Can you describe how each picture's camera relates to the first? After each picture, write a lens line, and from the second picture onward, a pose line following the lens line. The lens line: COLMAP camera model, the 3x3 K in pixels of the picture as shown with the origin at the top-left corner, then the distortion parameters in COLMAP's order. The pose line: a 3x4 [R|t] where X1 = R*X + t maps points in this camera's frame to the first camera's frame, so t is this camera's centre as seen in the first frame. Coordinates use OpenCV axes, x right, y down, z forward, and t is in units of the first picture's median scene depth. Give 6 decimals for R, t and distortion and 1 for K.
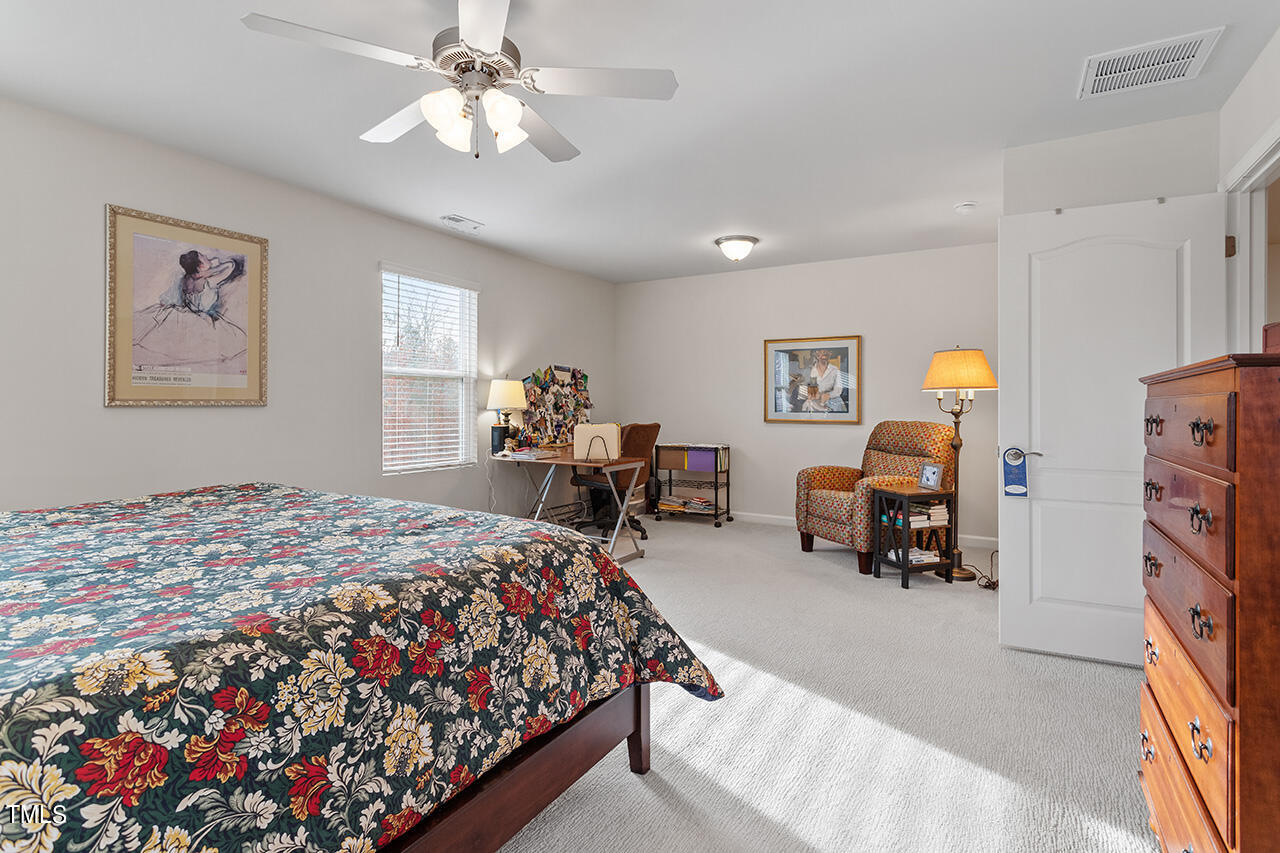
lens RADIAL K [[605.6, 0, 635.3], [0, 605.6, 423.1], [0, 0, 1]] dist [0.001267, 0.000979]
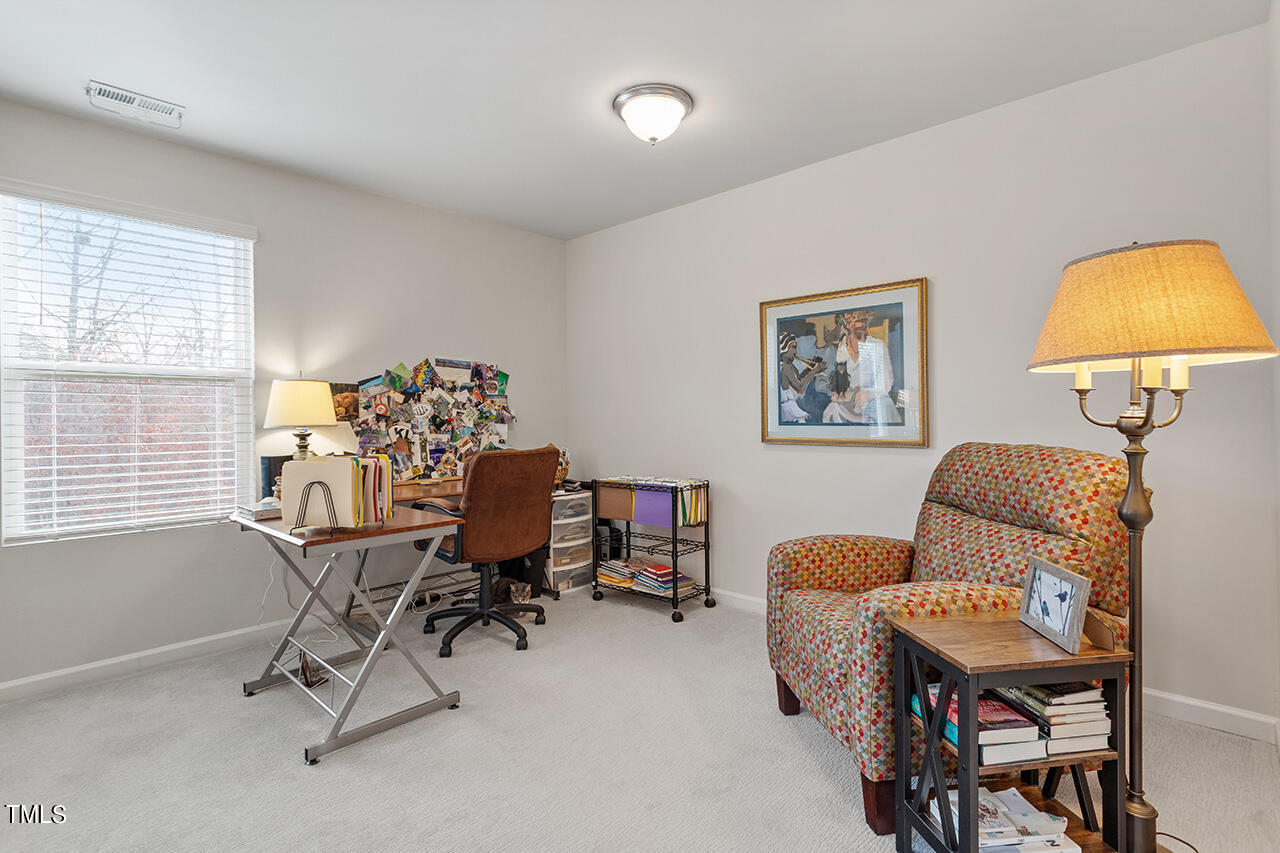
lens RADIAL K [[607.1, 0, 637.6], [0, 607.1, 432.5], [0, 0, 1]] dist [0.003091, 0.000671]
pose [[0.978697, -0.010330, -0.205049, 0.234069], [0.009757, 0.999945, -0.003803, -0.011400], [0.205078, 0.001721, 0.978744, 0.433695]]
